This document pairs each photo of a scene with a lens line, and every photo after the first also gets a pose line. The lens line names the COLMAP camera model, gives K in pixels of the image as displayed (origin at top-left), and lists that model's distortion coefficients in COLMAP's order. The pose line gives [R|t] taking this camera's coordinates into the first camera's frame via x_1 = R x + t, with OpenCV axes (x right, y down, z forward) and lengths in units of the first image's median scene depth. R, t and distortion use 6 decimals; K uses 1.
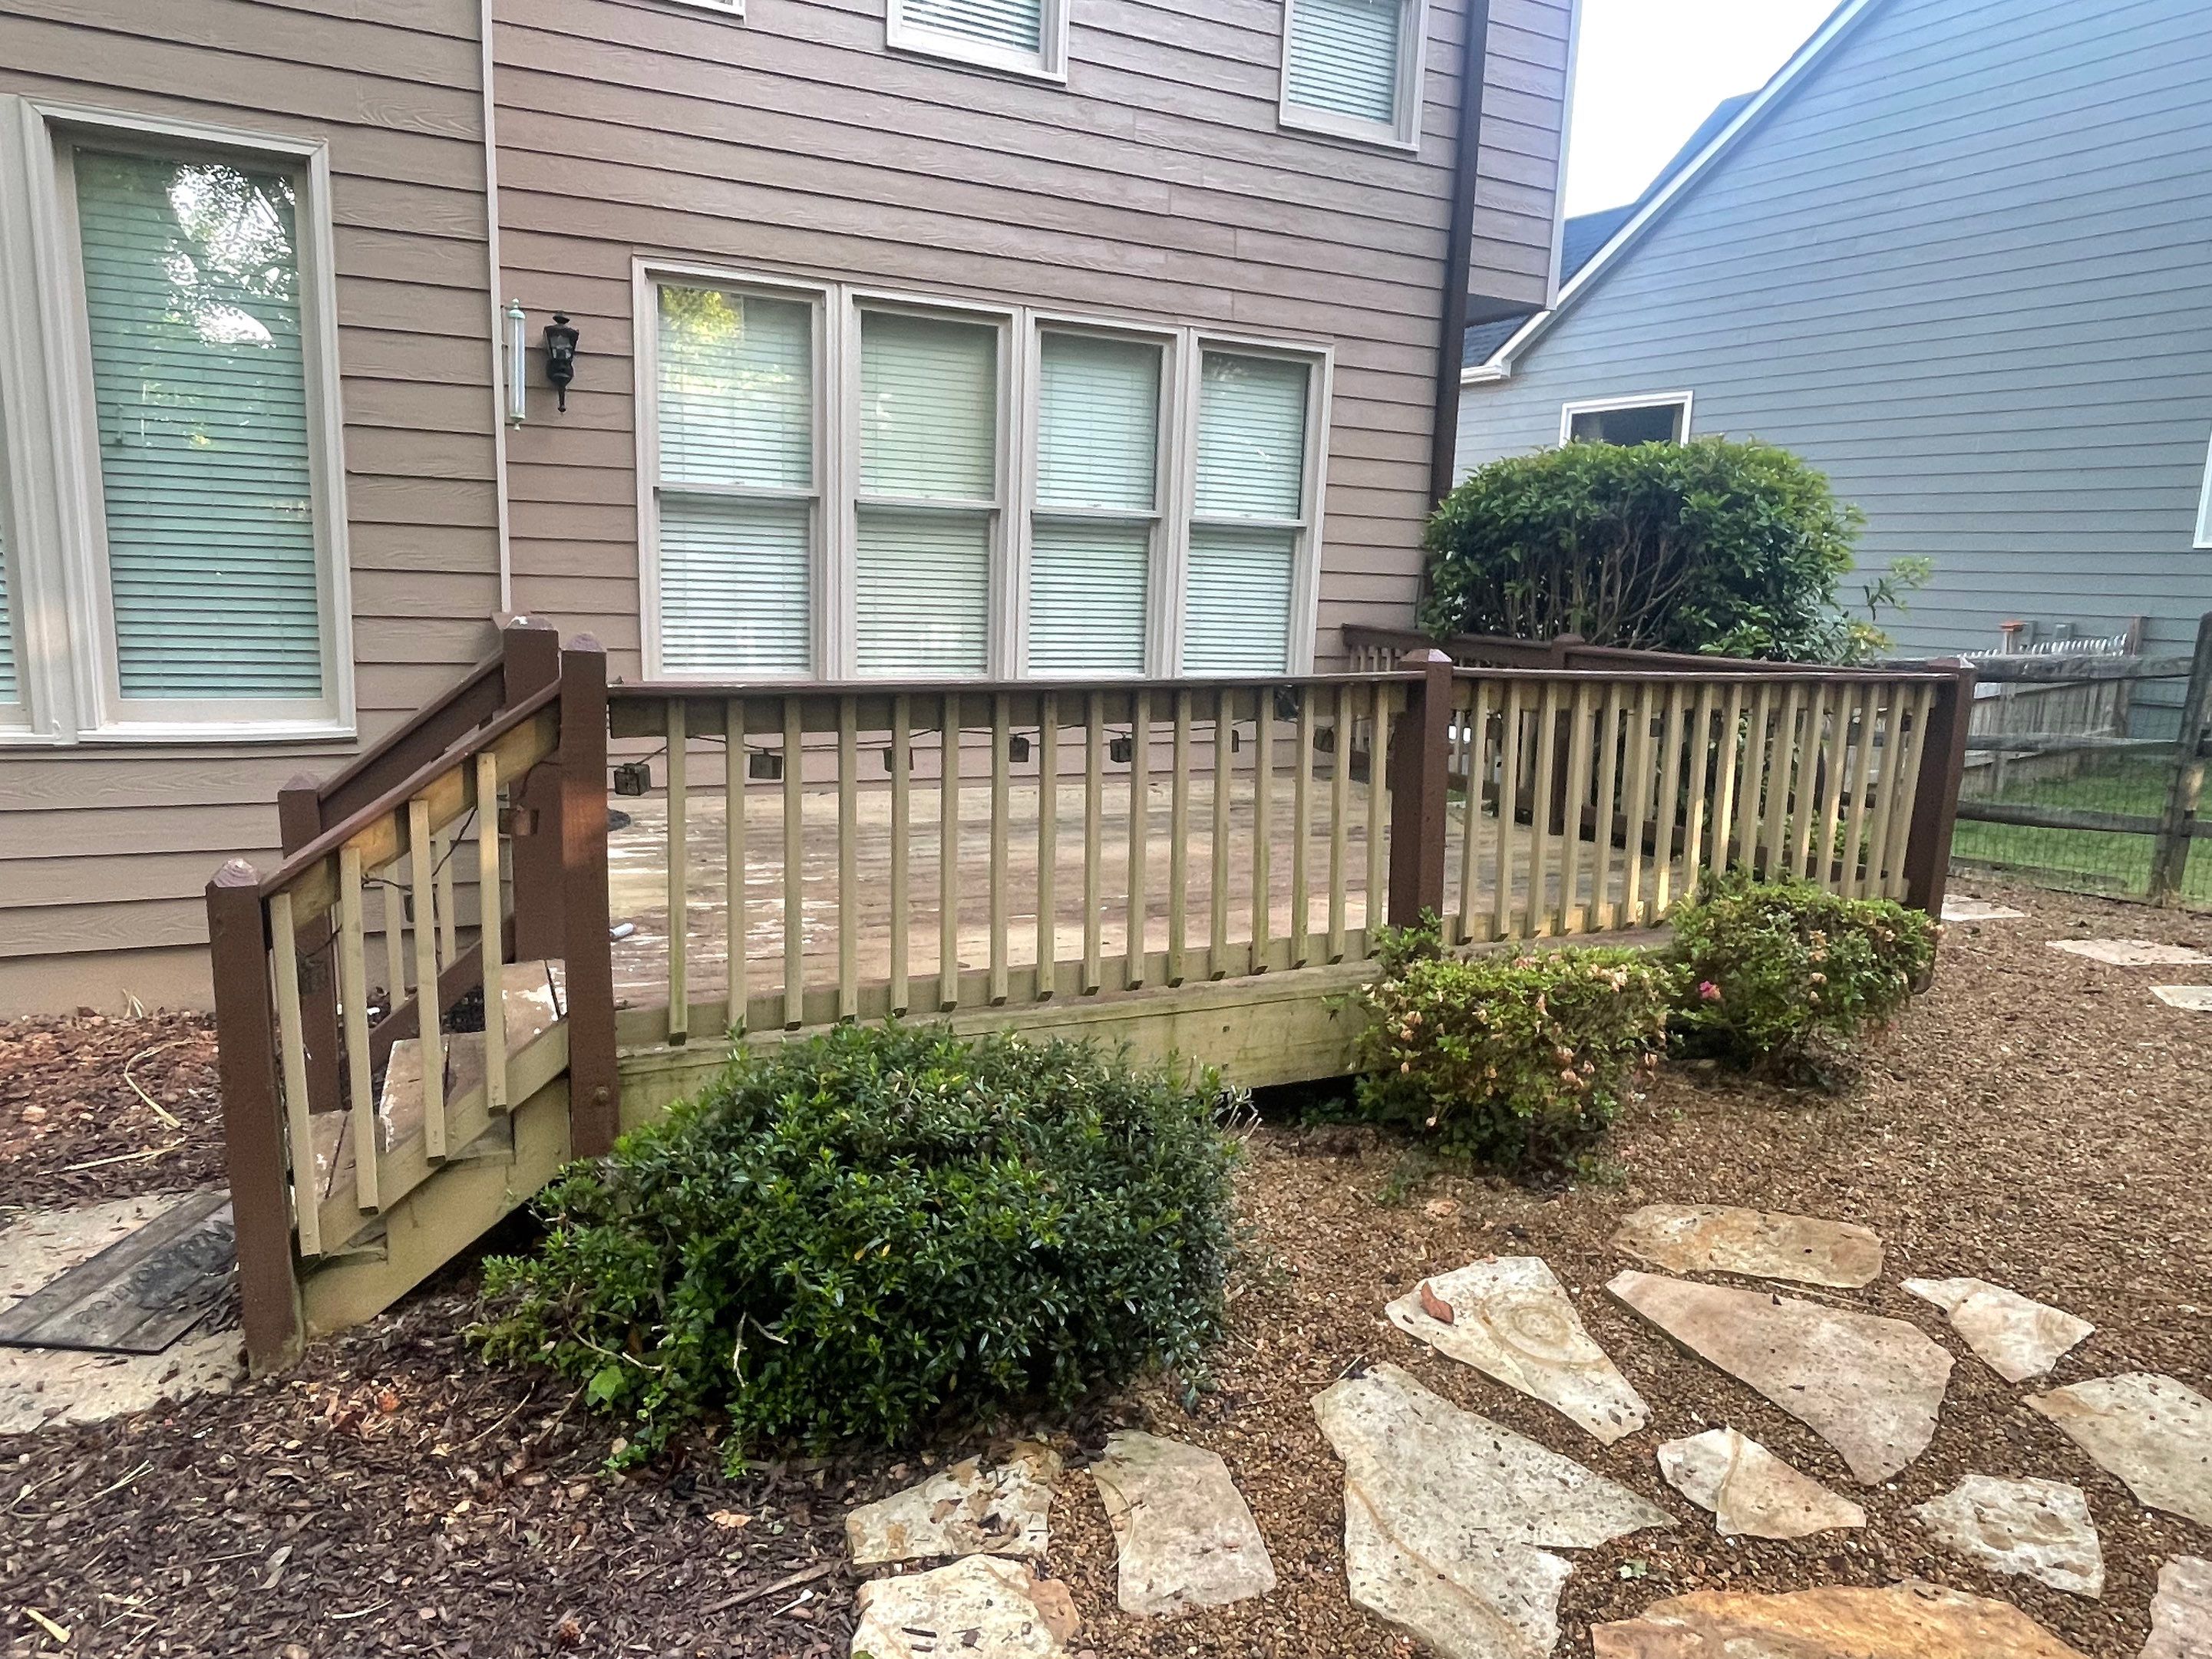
lens RADIAL K [[1375.5, 0, 1099.2], [0, 1375.5, 817.3], [0, 0, 1]] dist [0.016189, -0.026607]
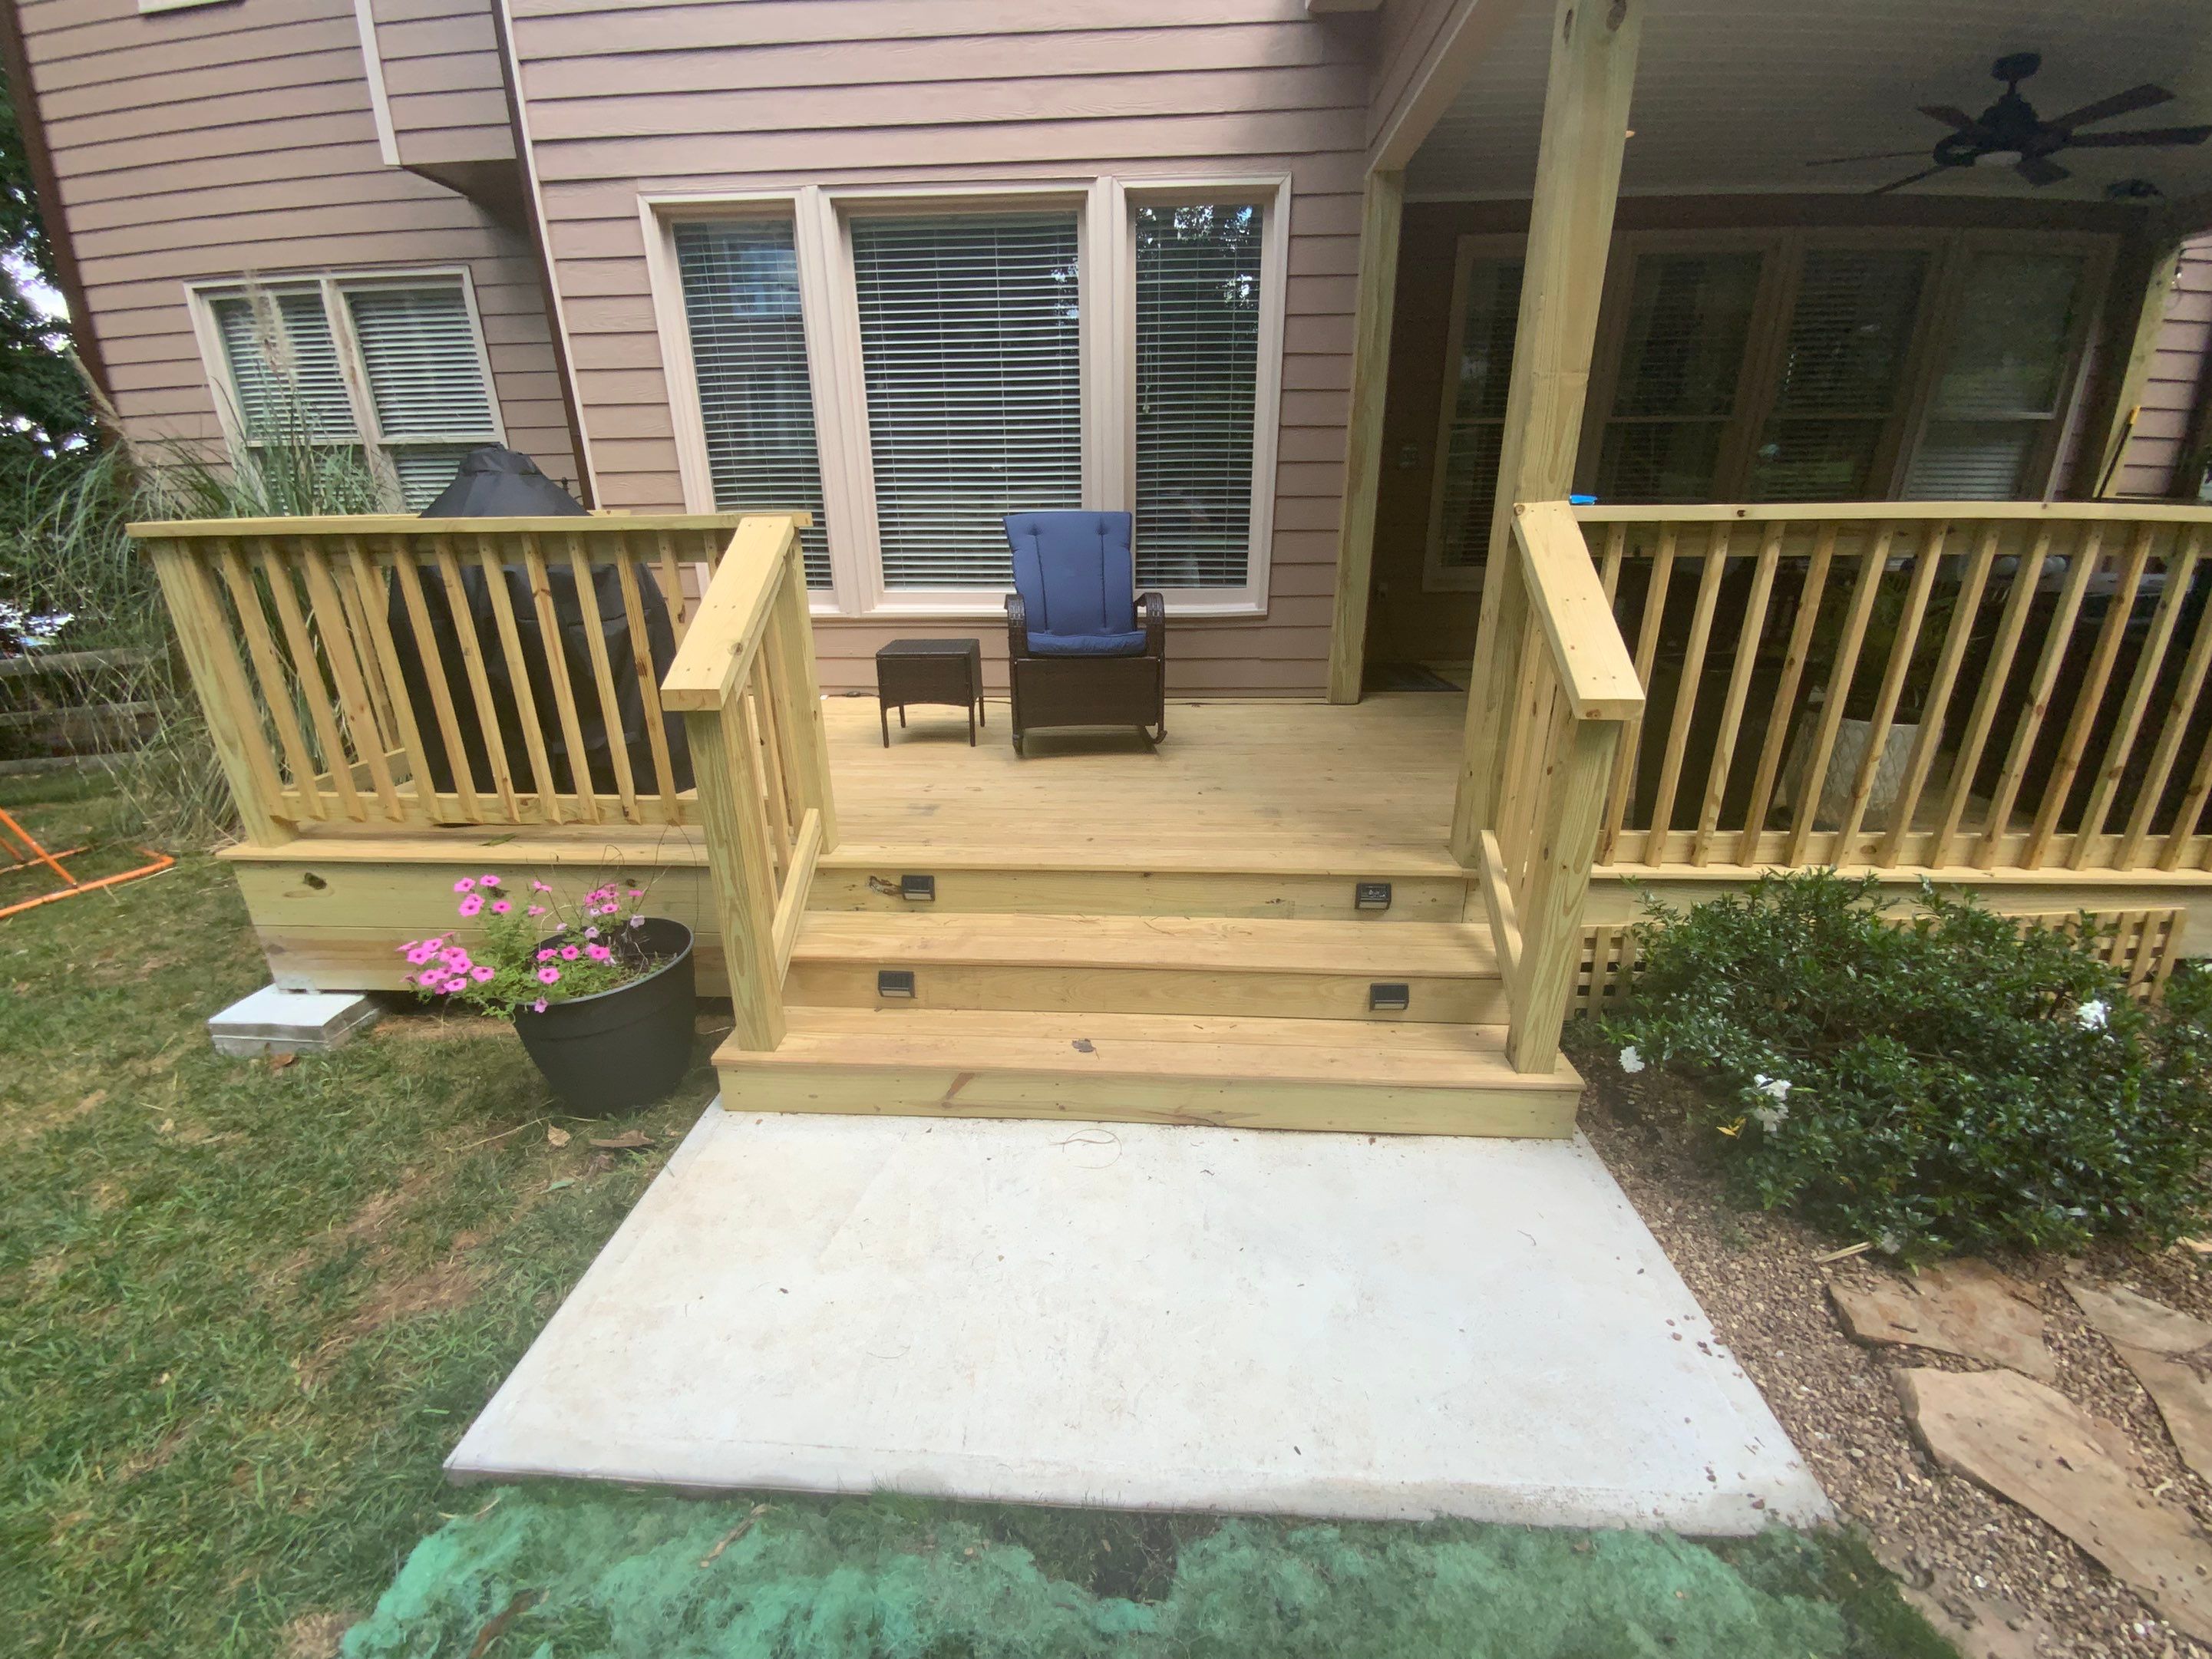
lens RADIAL K [[897.5, 0, 1106.0], [0, 897.5, 829.5], [0, 0, 1]] dist [0.021220, -0.019257]
pose [[0.876242, 0.124519, -0.465505, -0.302551], [-0.040600, 0.981679, 0.186168, -0.000977], [0.480157, -0.144228, 0.865244, 0.060483]]
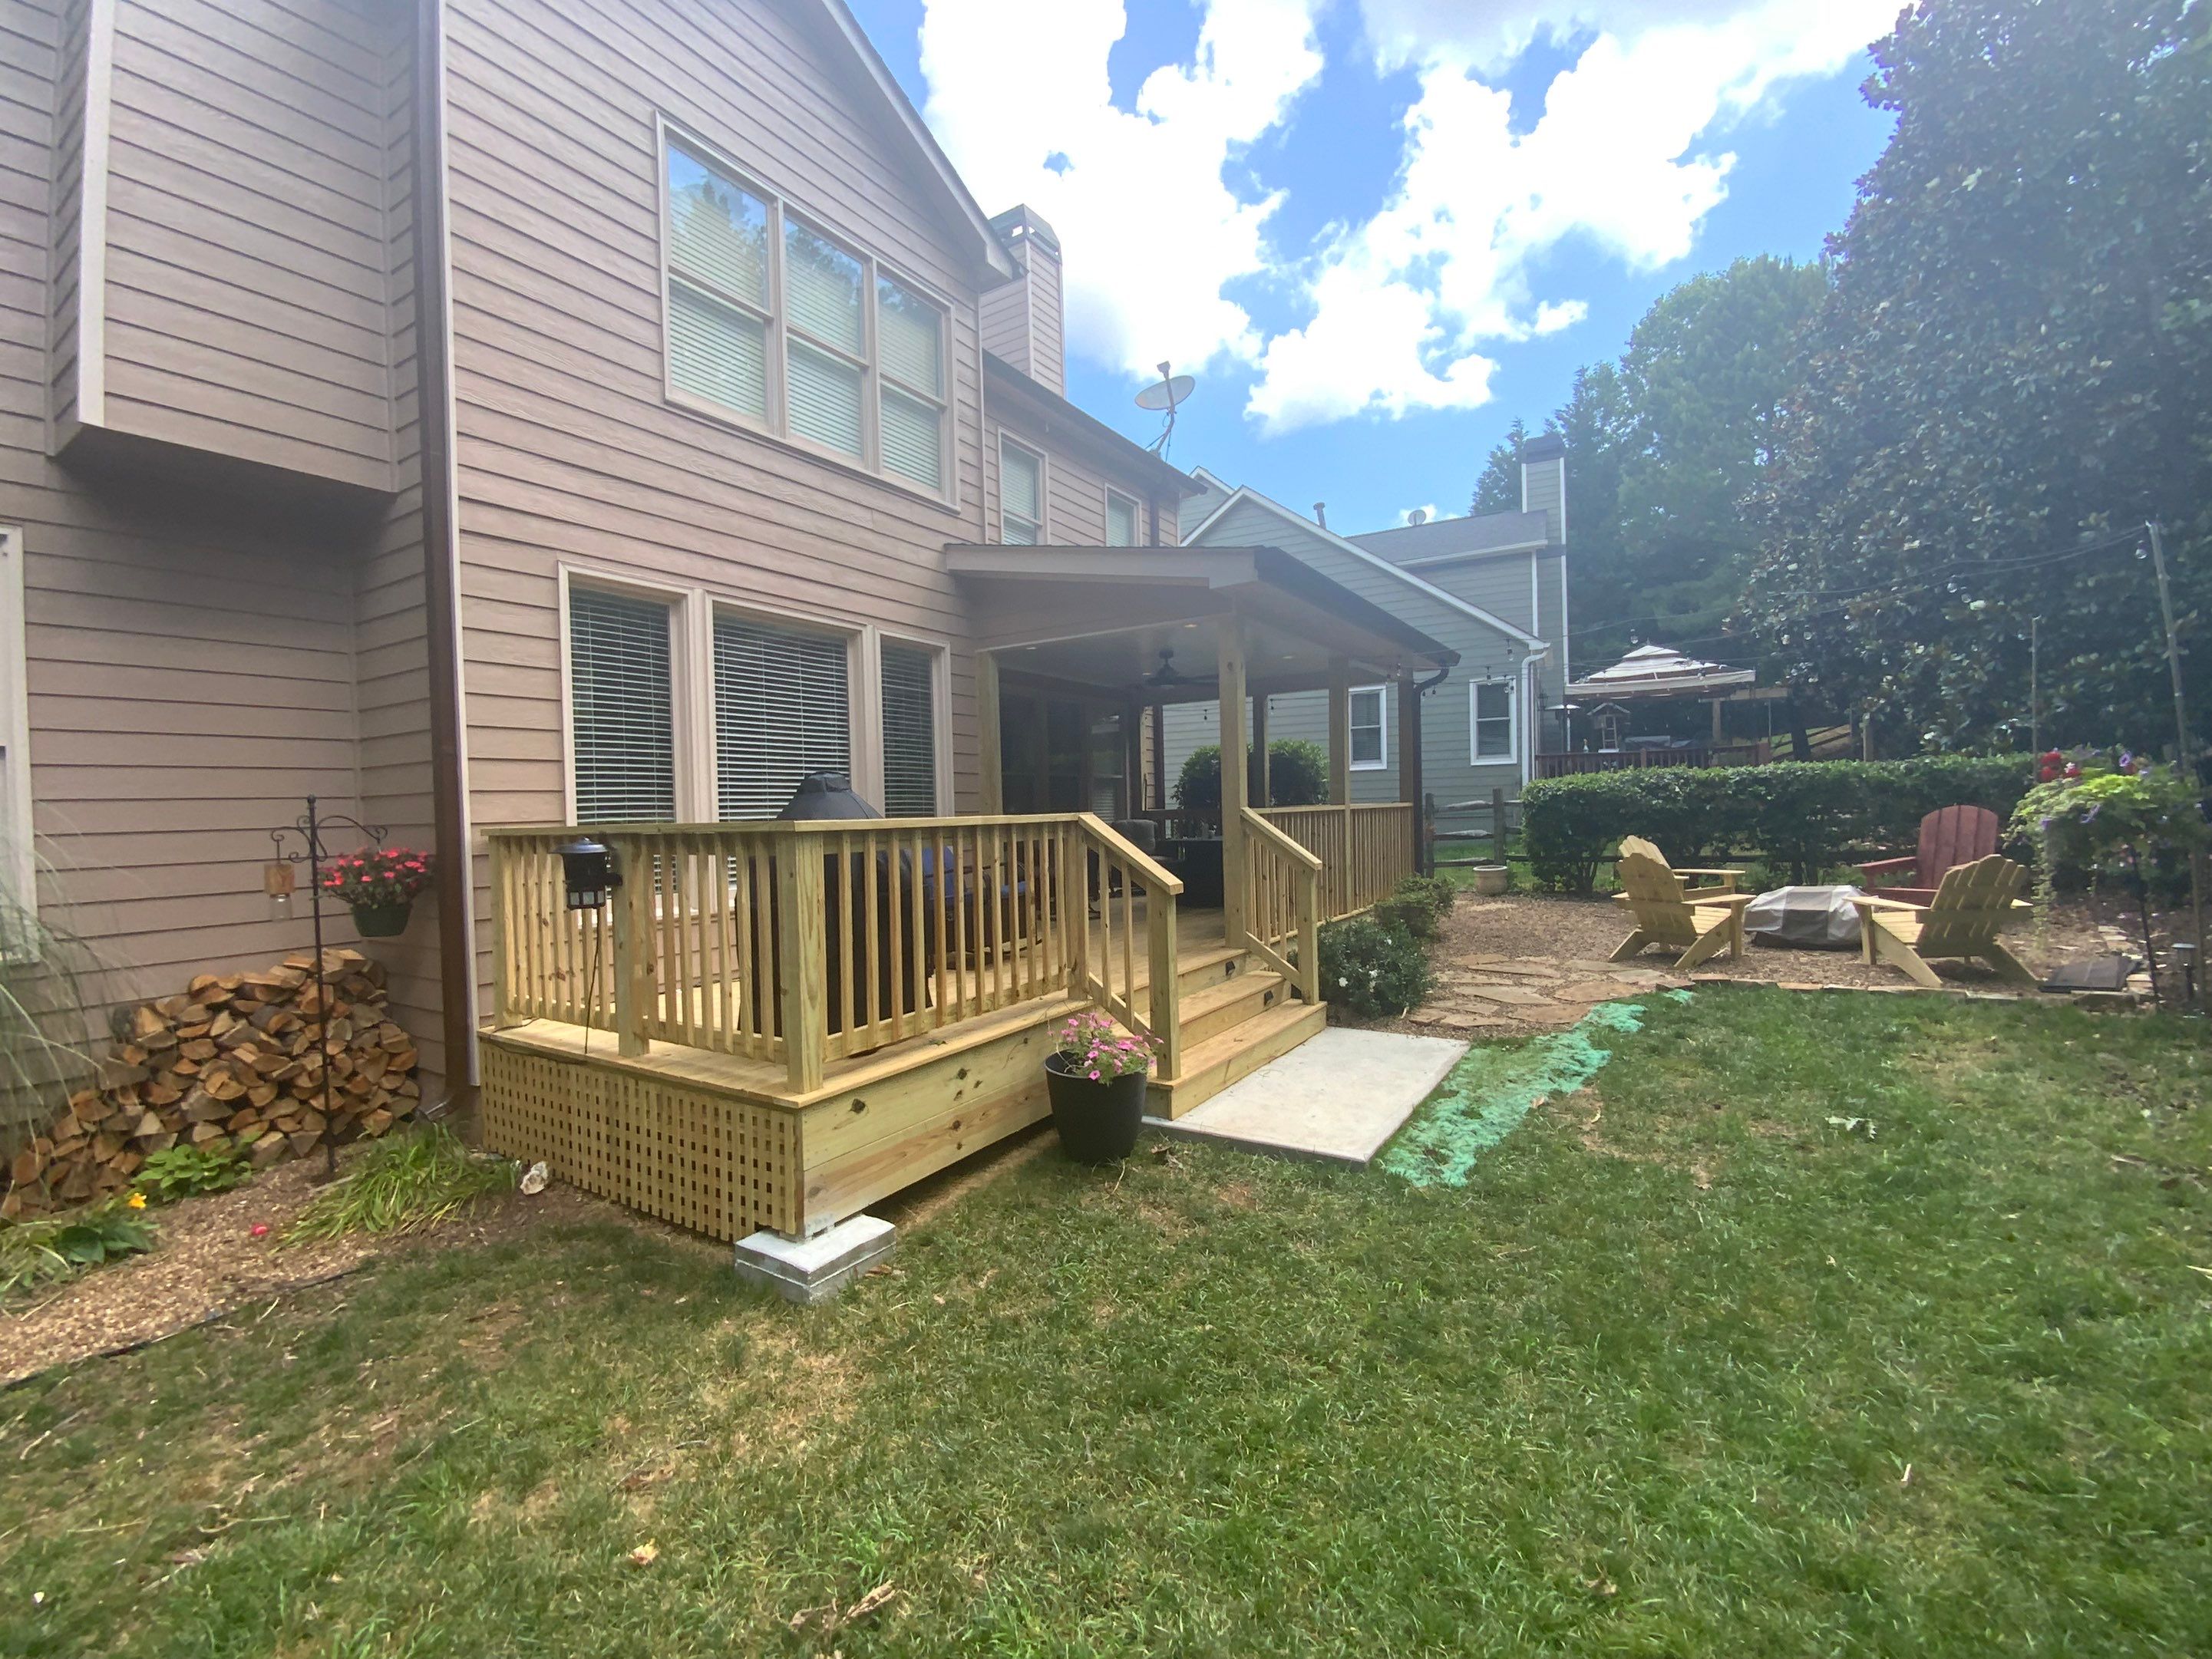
lens RADIAL K [[939.3, 0, 1106.0], [0, 939.3, 829.5], [0, 0, 1]] dist [0.033841, -0.022911]
pose [[0.843755, -0.066489, 0.532595, -1.695678], [0.142677, 0.984380, -0.103145, 0.080901], [-0.517418, 0.163018, 0.840062, -0.677755]]
